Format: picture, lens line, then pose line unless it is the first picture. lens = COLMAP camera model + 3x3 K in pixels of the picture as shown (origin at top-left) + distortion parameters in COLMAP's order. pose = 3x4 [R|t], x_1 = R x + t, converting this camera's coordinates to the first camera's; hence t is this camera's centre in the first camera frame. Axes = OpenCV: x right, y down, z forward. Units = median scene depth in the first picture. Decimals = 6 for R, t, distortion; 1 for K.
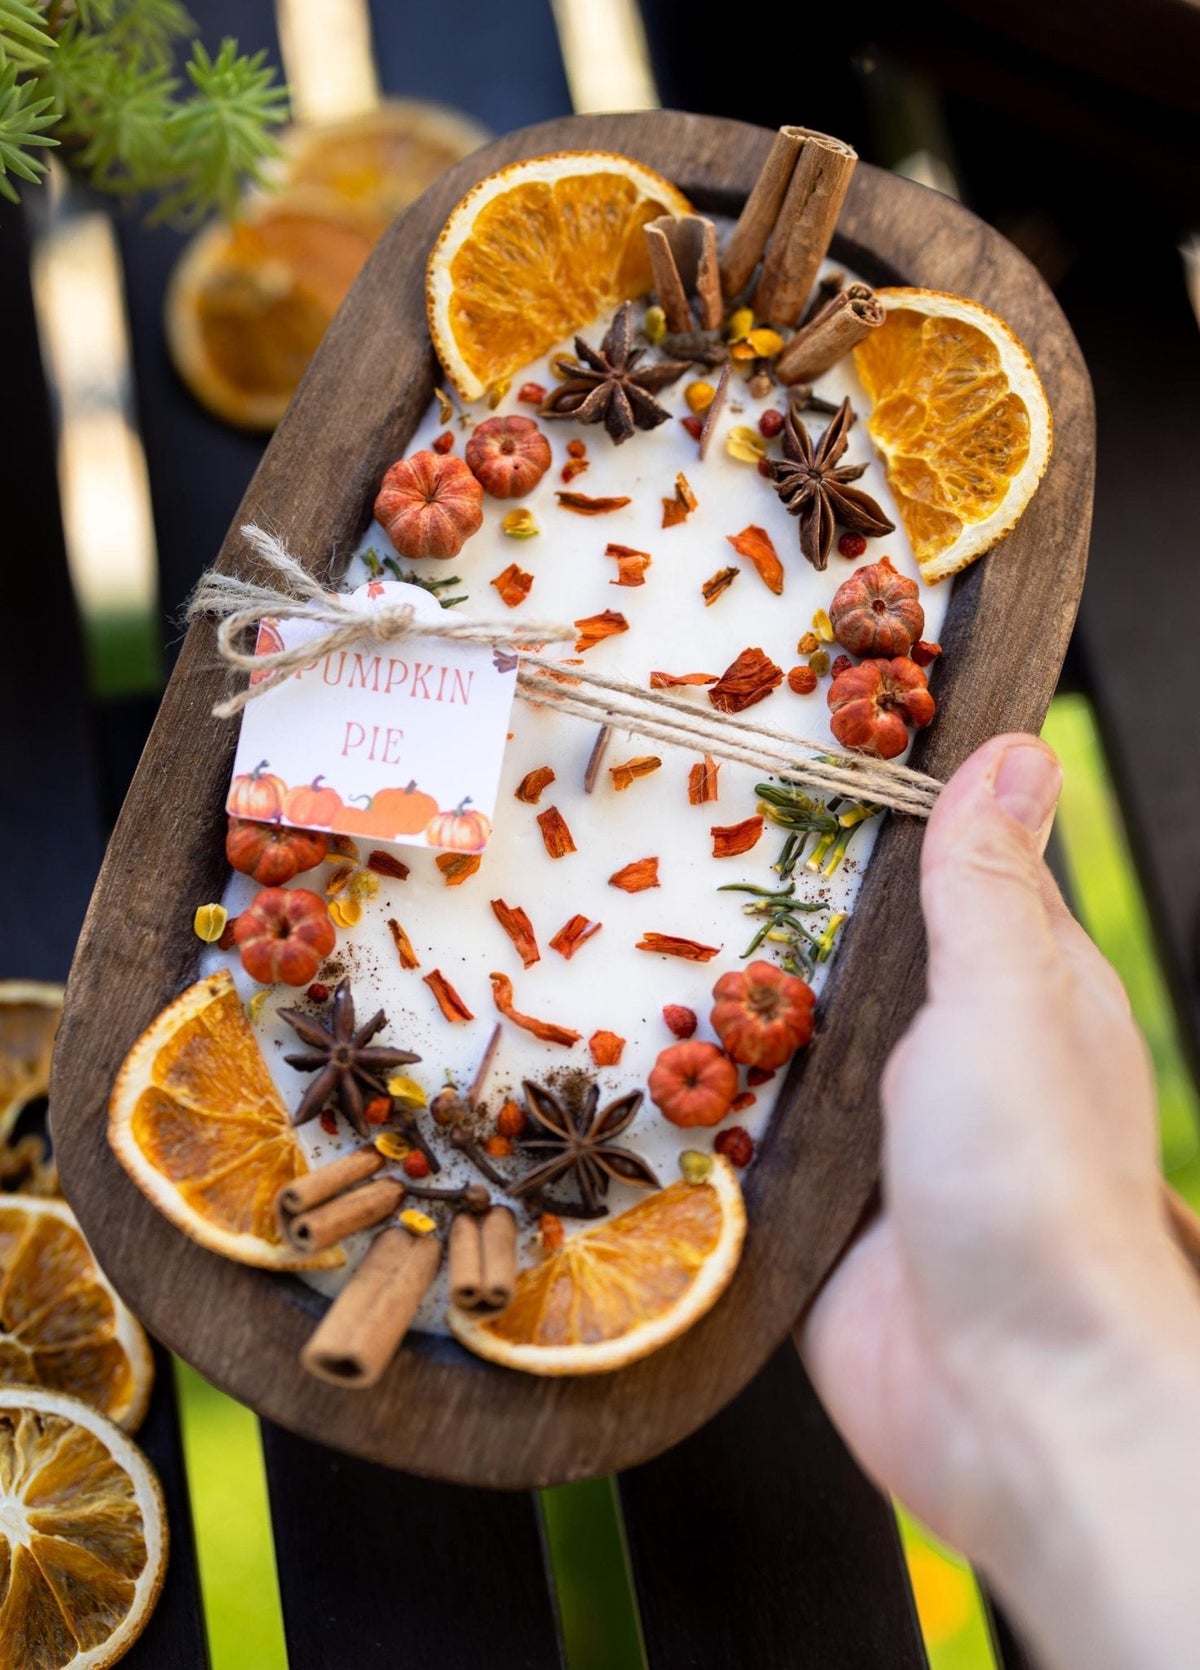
lens RADIAL K [[2805.2, 0, 600.0], [0, 2805.2, 835.0], [0, 0, 1]] dist [0.012588, 0.145578]
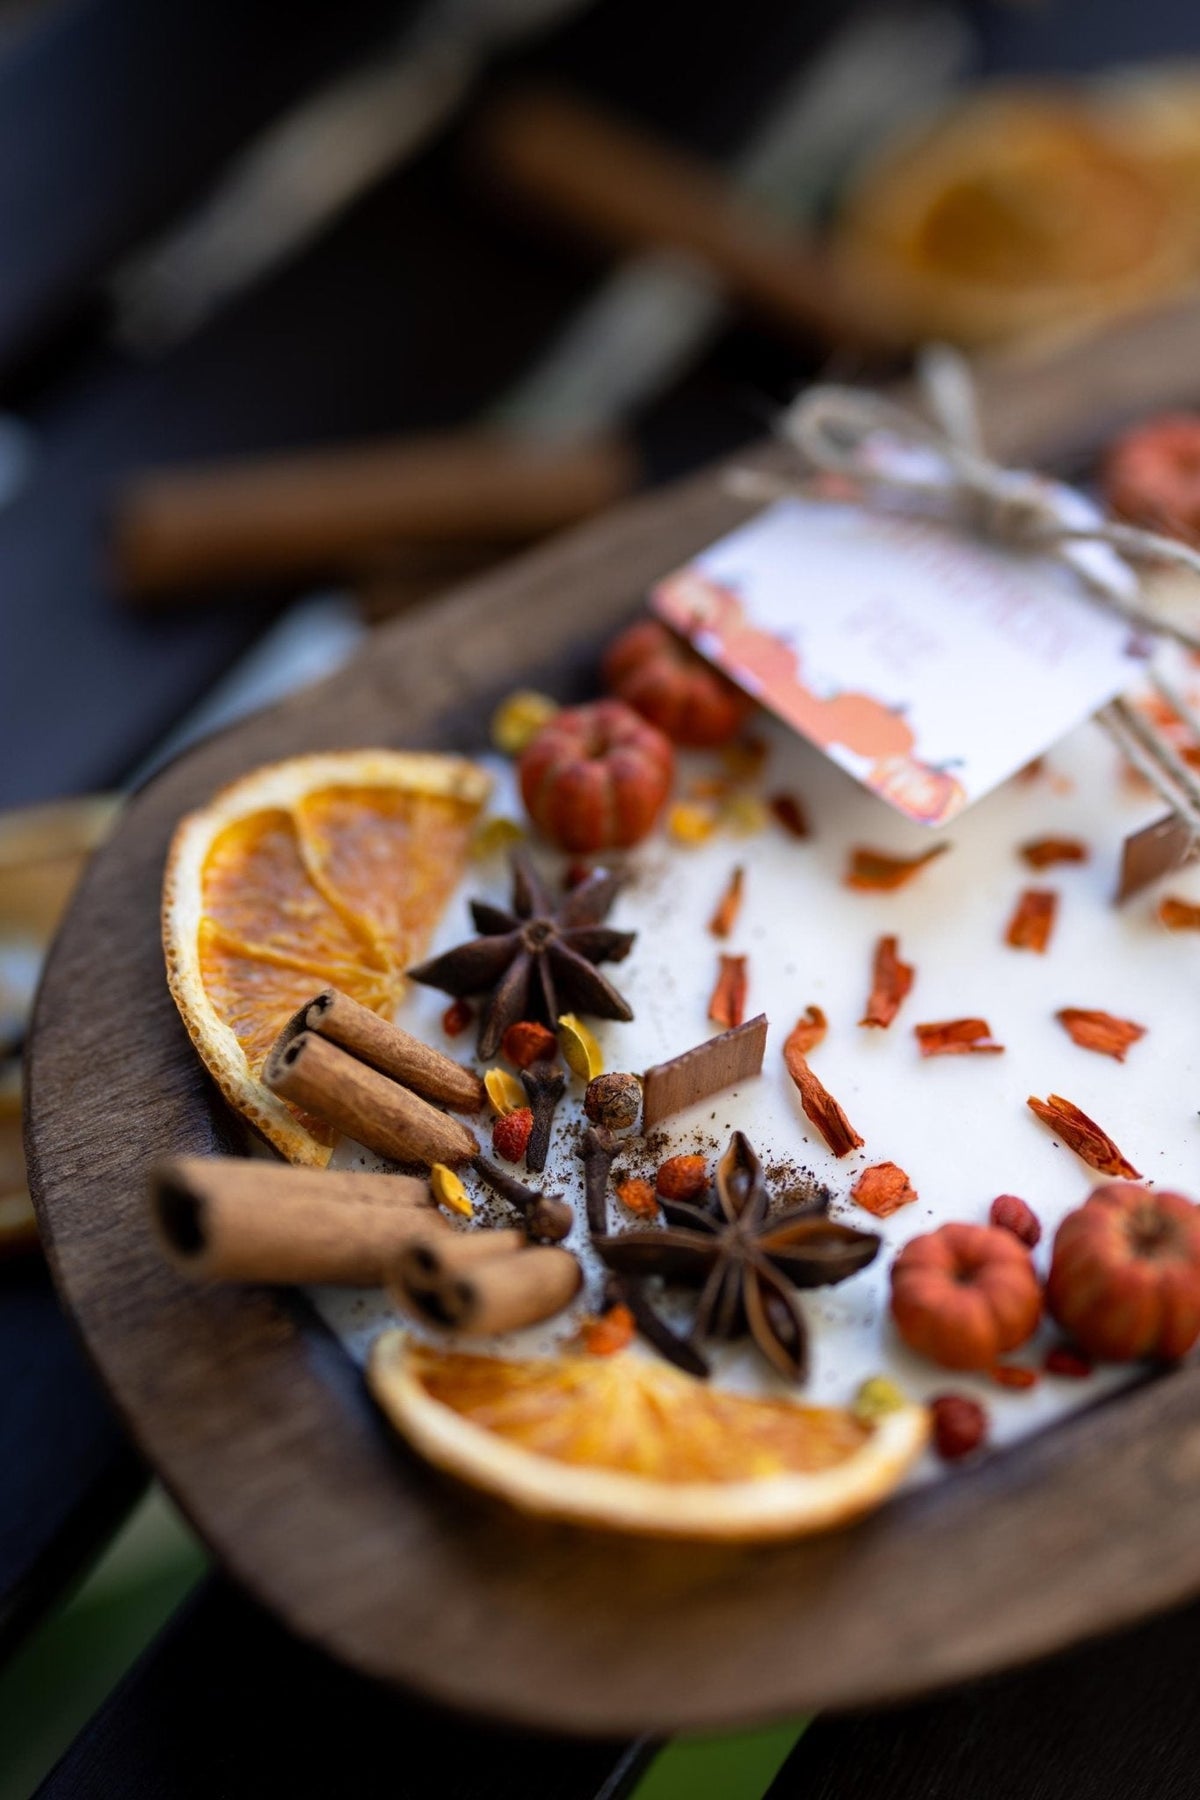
lens RADIAL K [[3015.1, 0, 600.0], [0, 3015.1, 900.0], [0, 0, 1]] dist [0.033005, 0.010724]
pose [[0.749627, 0.502994, -0.430182, 0.201398], [-0.640123, 0.716189, -0.278057, 0.248818], [0.168231, 0.483808, 0.858853, 0.418055]]
